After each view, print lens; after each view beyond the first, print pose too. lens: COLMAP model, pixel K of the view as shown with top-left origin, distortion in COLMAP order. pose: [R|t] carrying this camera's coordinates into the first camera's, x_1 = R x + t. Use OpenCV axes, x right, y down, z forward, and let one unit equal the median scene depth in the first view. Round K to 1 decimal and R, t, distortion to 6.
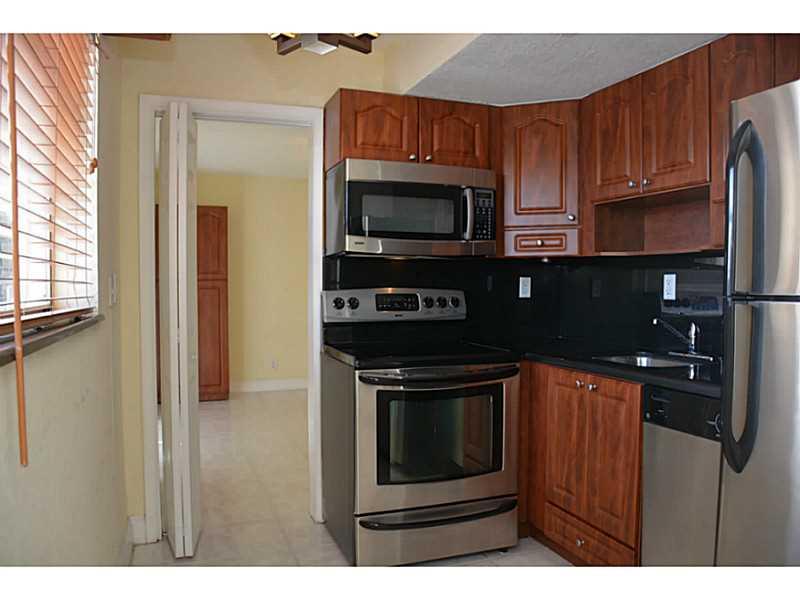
lens RADIAL K [[623.0, 0, 400.0], [0, 623.0, 300.0], [0, 0, 1]] dist [-0.155086, 0.104801]
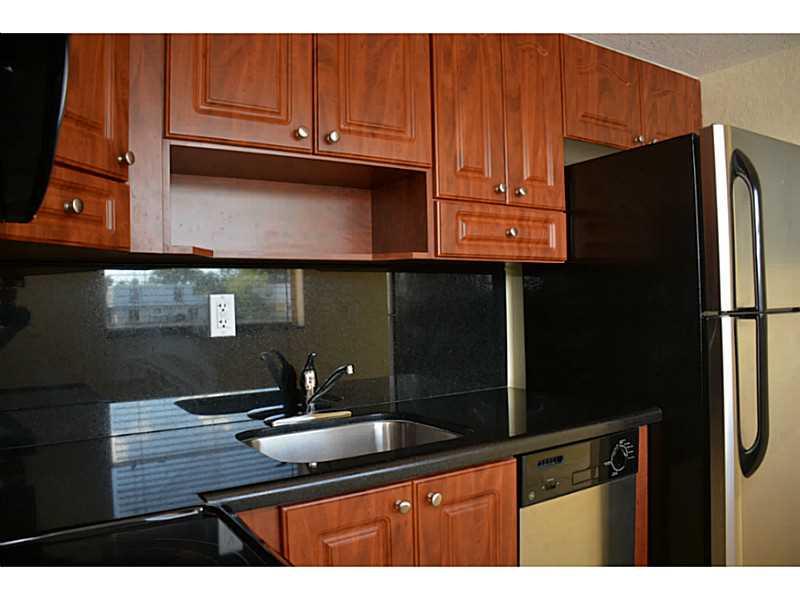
lens RADIAL K [[623.0, 0, 400.0], [0, 623.0, 300.0], [0, 0, 1]] dist [-0.155086, 0.104801]
pose [[-0.223792, 0.013769, 0.974540, -0.203813], [0.046799, 0.998899, -0.003366, -0.031285], [-0.973513, 0.044854, -0.224190, 1.130461]]
